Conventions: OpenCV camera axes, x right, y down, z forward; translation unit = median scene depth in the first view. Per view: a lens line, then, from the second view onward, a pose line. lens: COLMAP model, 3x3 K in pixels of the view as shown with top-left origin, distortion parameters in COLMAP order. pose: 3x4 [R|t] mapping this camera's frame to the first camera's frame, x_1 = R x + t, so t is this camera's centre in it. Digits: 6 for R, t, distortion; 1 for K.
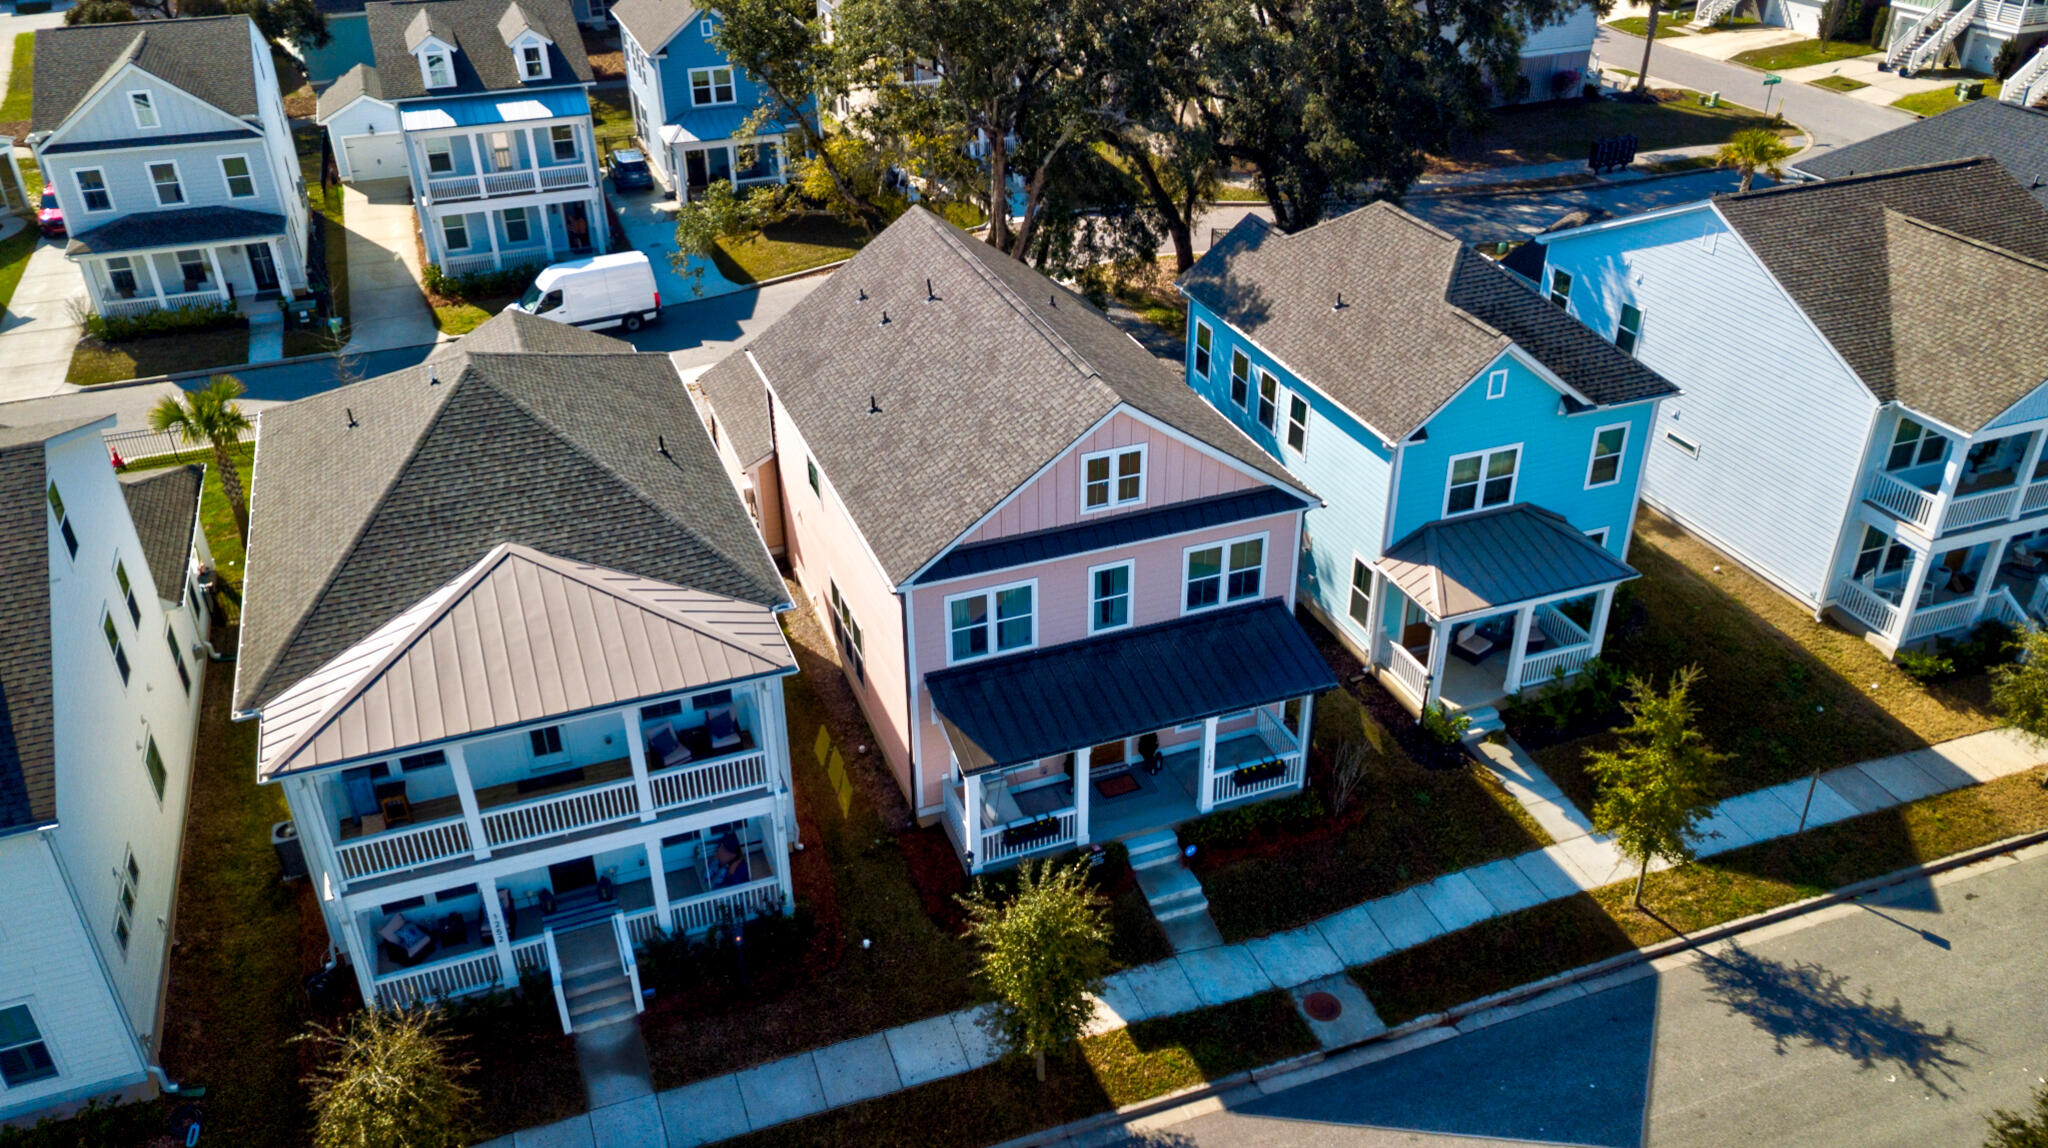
lens RADIAL K [[1519.2, 0, 1024.0], [0, 1519.2, 574.0], [0, 0, 1]] dist [0.044196, -0.058071]
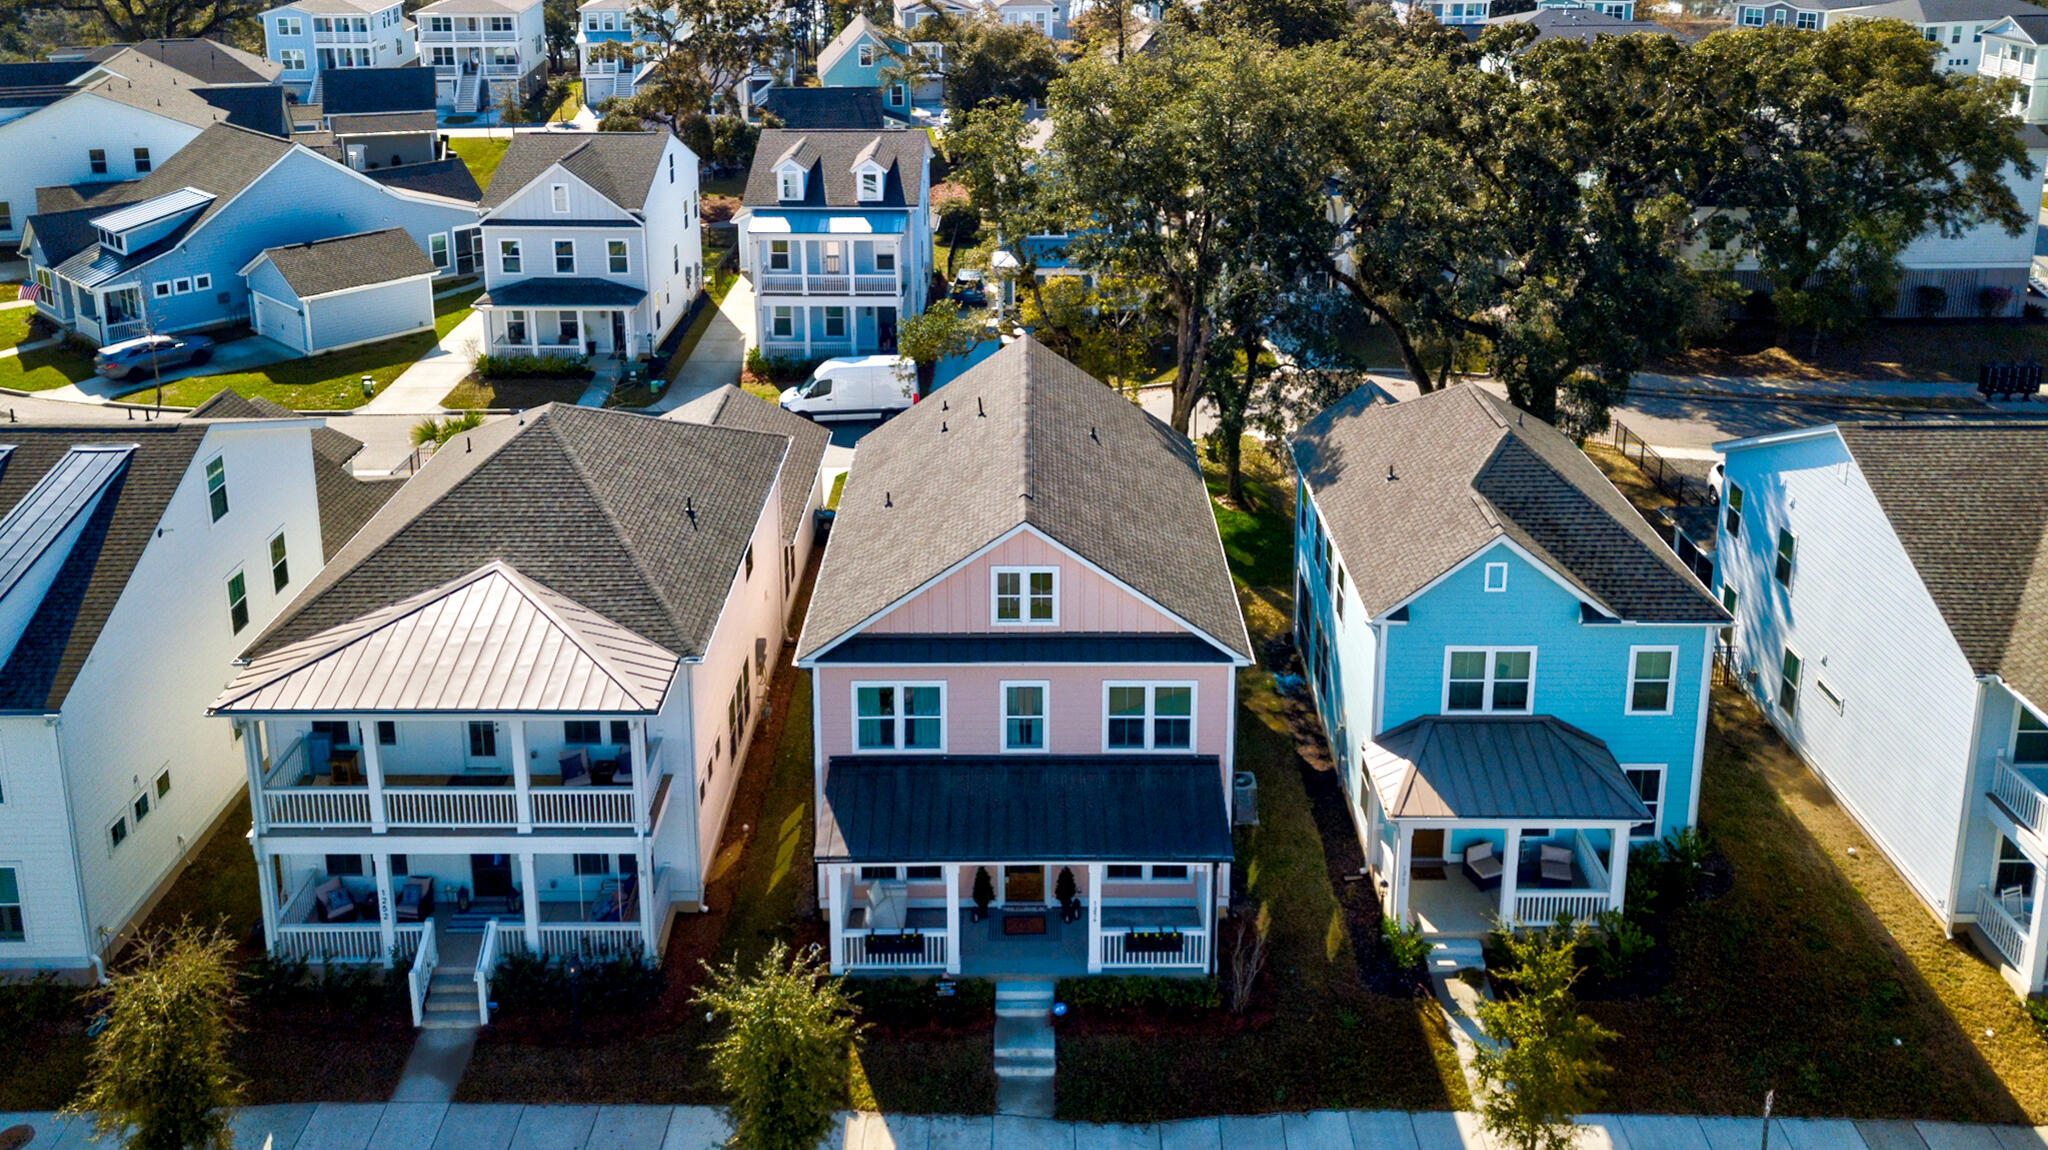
lens RADIAL K [[1618.8, 0, 1047.1], [0, 1618.8, 196.9], [0, 0, 1]] dist [0.003402, 0.000601]
pose [[0.935468, 0.081559, -0.343871, 0.363846], [-0.187826, 0.938949, -0.288264, -0.001574], [0.299367, 0.334250, 0.893676, -0.075191]]
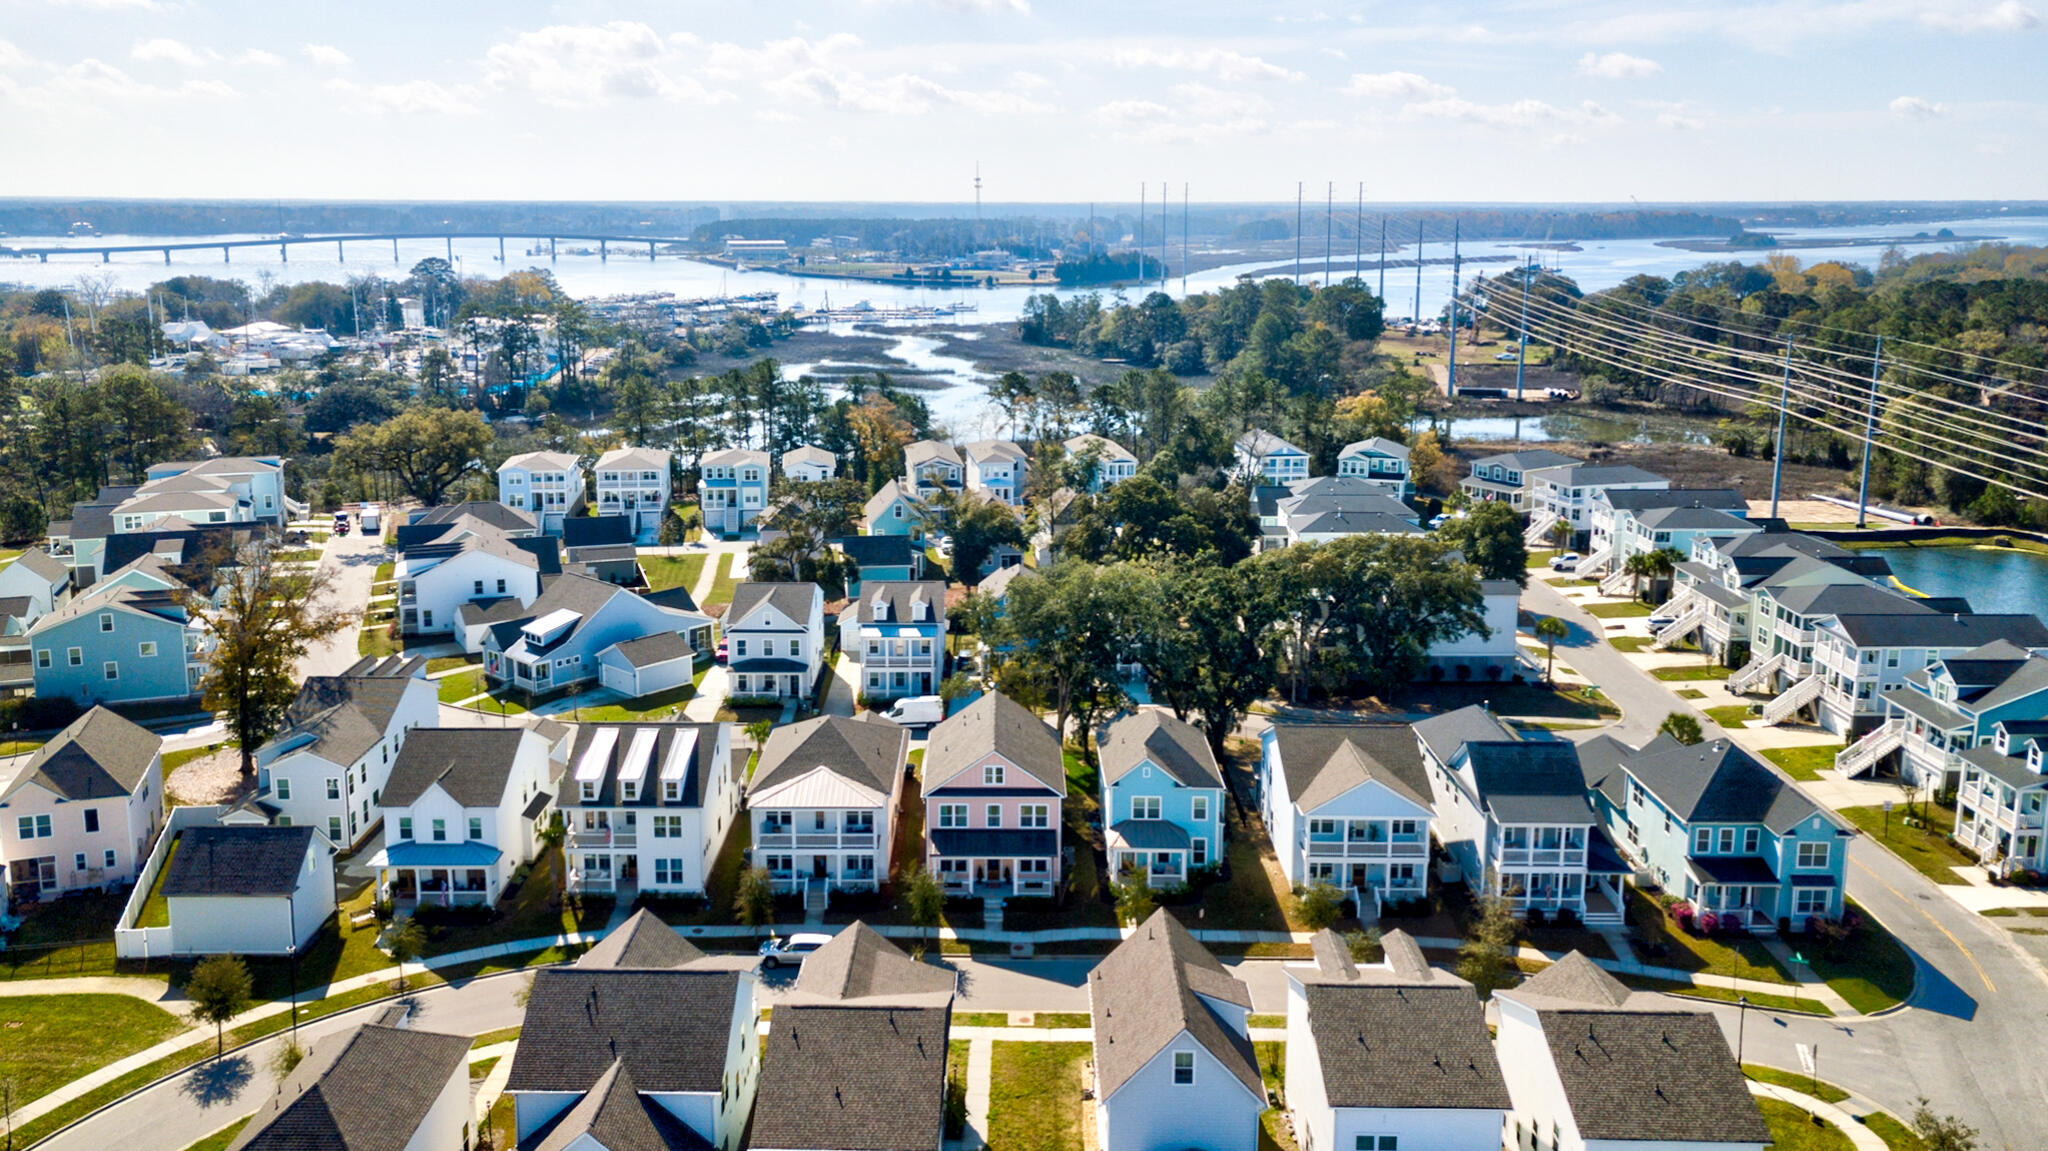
lens RADIAL K [[1589.4, 0, 1022.4], [0, 1589.4, 416.0], [0, 0, 1]] dist [0.043937, -0.006349]
pose [[0.936267, 0.058495, -0.346386, 1.064780], [-0.189921, 0.913797, -0.359034, 0.381618], [0.295525, 0.401937, 0.866667, -1.930513]]
